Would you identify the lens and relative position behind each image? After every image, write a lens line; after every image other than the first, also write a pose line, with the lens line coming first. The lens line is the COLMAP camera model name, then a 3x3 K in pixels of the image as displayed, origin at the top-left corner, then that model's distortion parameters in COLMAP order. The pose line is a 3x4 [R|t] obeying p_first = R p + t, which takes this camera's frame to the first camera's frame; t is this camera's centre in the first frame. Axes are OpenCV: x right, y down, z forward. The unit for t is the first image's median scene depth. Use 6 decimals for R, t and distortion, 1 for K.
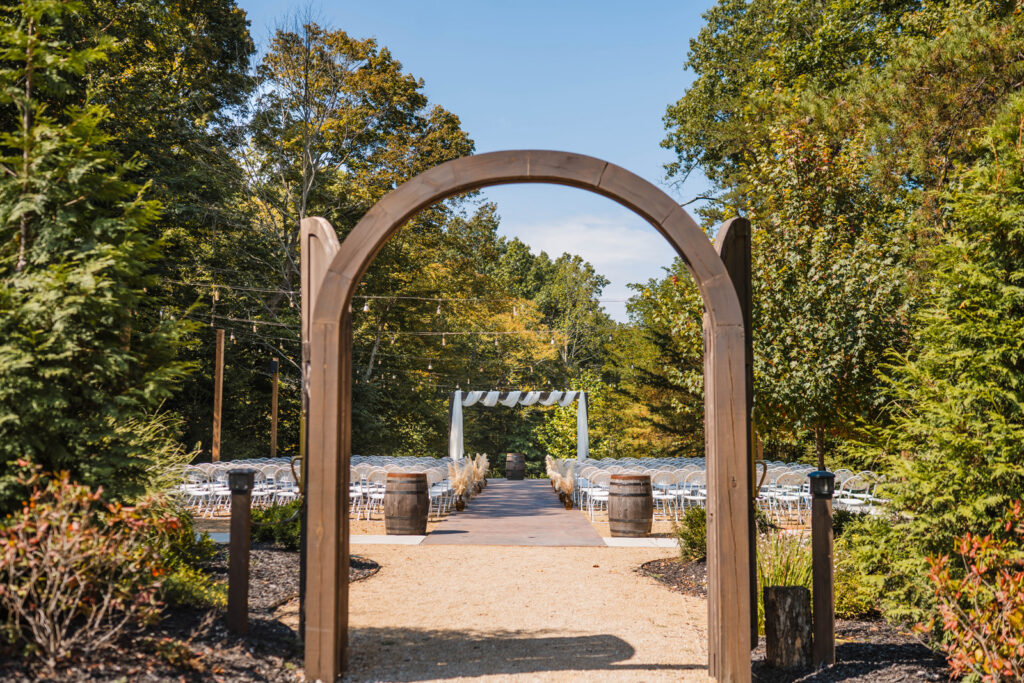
lens RADIAL K [[1067.5, 0, 513.0], [0, 1067.5, 341.8], [0, 0, 1]] dist [-0.007650, 0.000000]
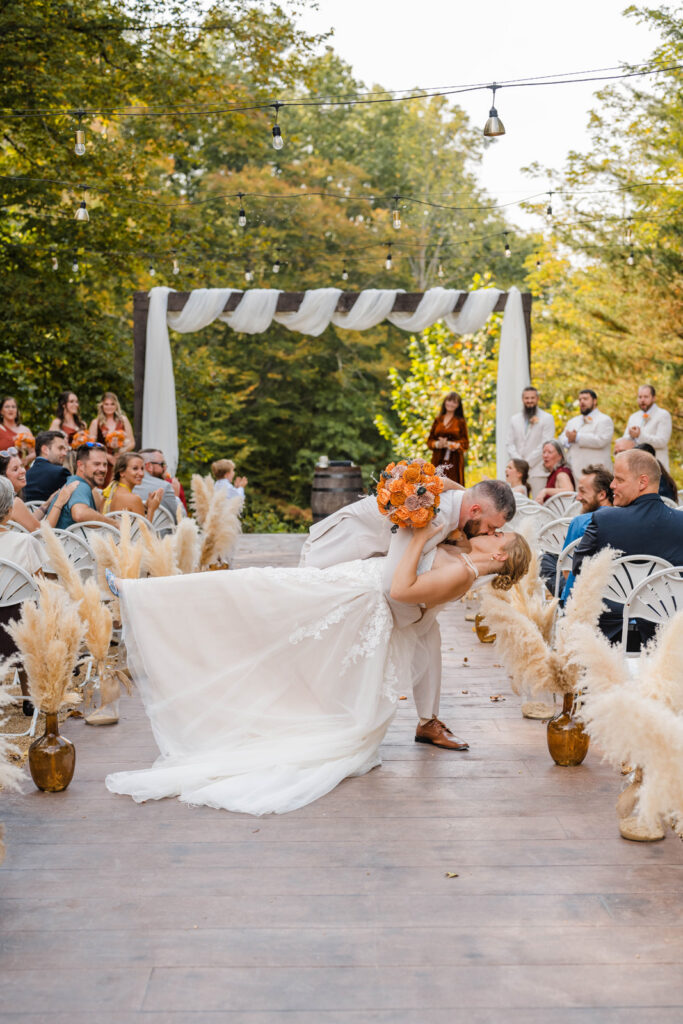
lens RADIAL K [[1067.5, 0, 342.4], [0, 1067.5, 511.8], [0, 0, 1]] dist [-0.007650, 0.000000]
pose [[0.999894, -0.004461, 0.013892, 0.003091], [0.001996, 0.984987, 0.172616, 0.057737], [-0.014453, -0.172570, 0.984891, 0.642741]]
